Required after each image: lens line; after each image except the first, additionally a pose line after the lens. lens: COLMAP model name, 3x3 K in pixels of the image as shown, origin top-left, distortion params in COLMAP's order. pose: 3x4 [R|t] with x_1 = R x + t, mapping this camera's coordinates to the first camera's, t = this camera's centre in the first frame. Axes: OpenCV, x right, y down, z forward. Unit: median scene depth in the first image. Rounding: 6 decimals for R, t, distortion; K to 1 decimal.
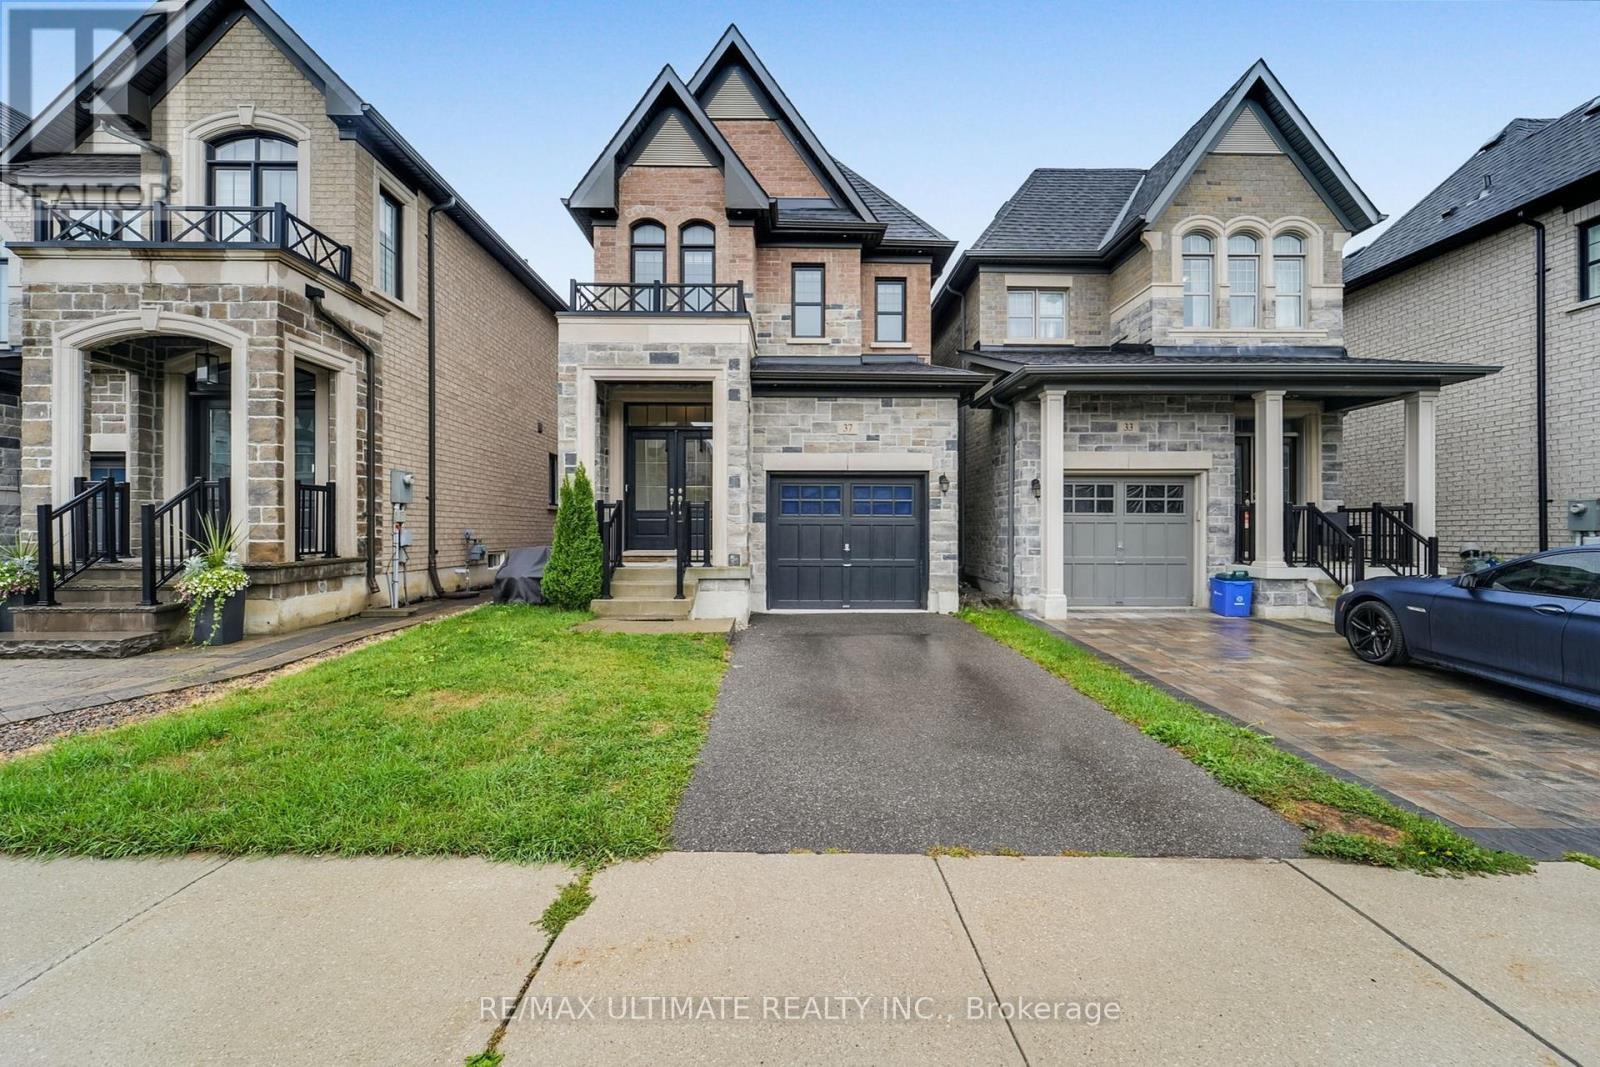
lens RADIAL K [[634.3, 0, 797.8], [0, 634.3, 527.1], [0, 0, 1]] dist [0.000440, -0.000249]
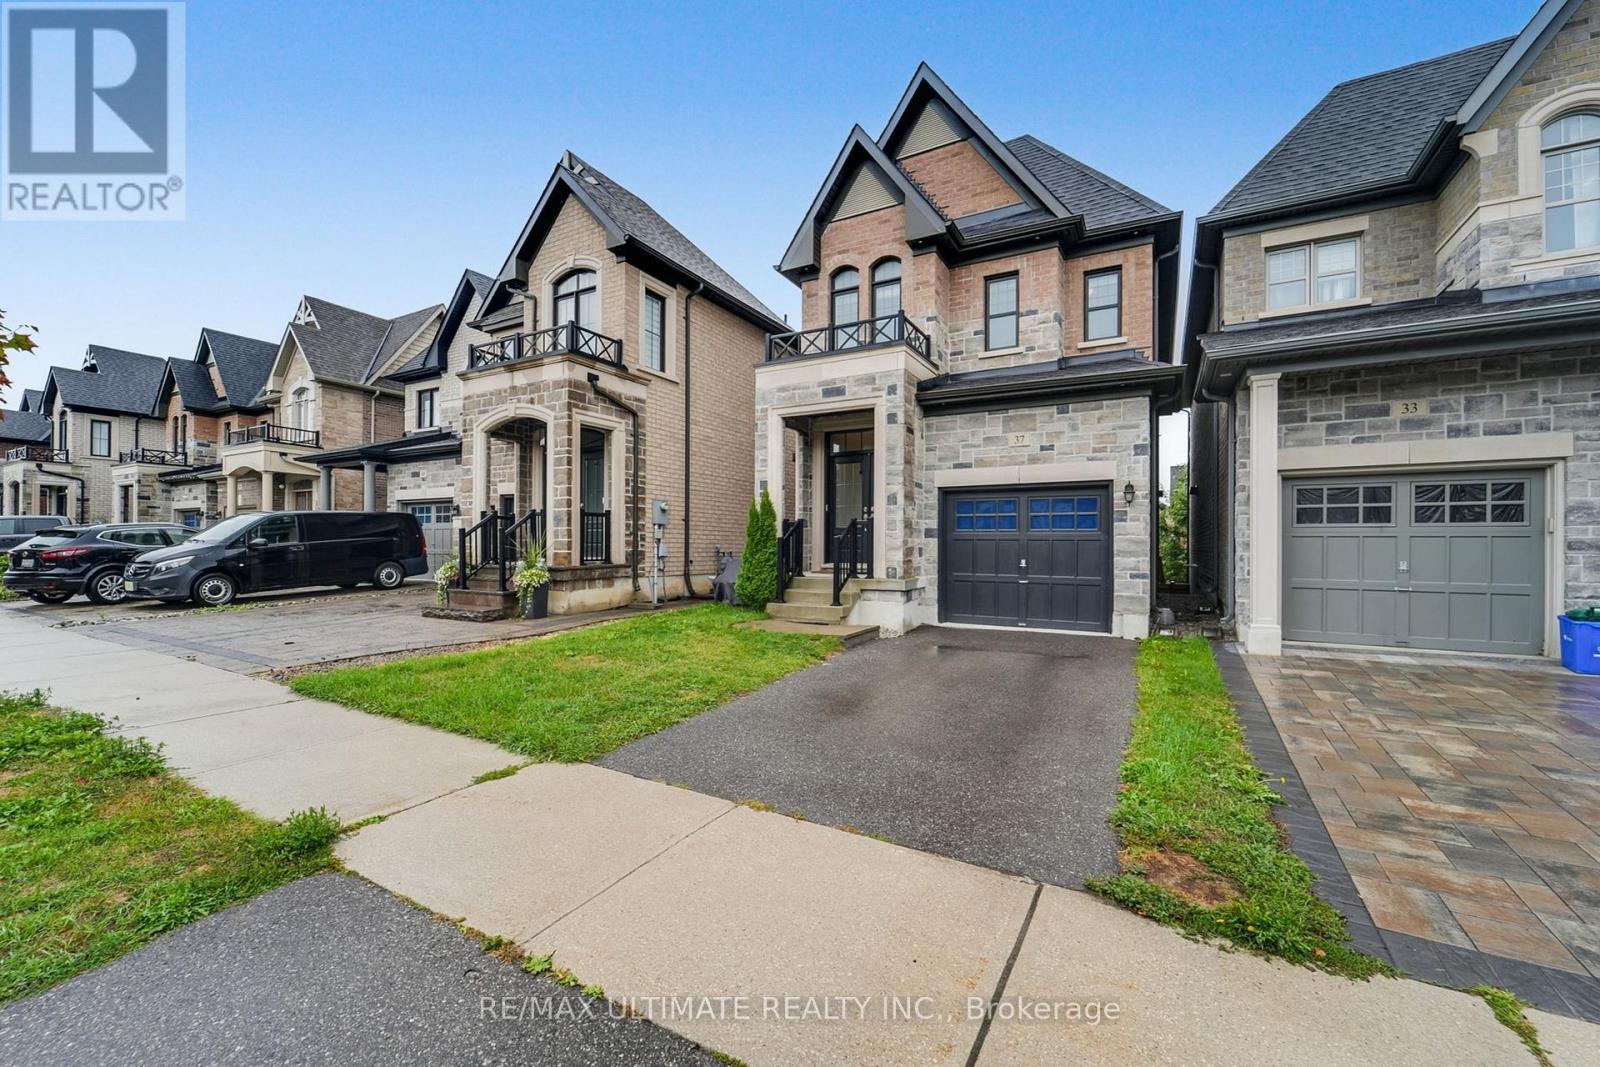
lens RADIAL K [[635.8, 0, 800.9], [0, 635.8, 540.0], [0, 0, 1]] dist [-0.000715, -0.000635]
pose [[0.868279, -0.002206, -0.496072, 0.295561], [-0.001239, 0.999977, -0.006614, 0.003721], [0.496076, 0.006358, 0.868256, -0.005773]]
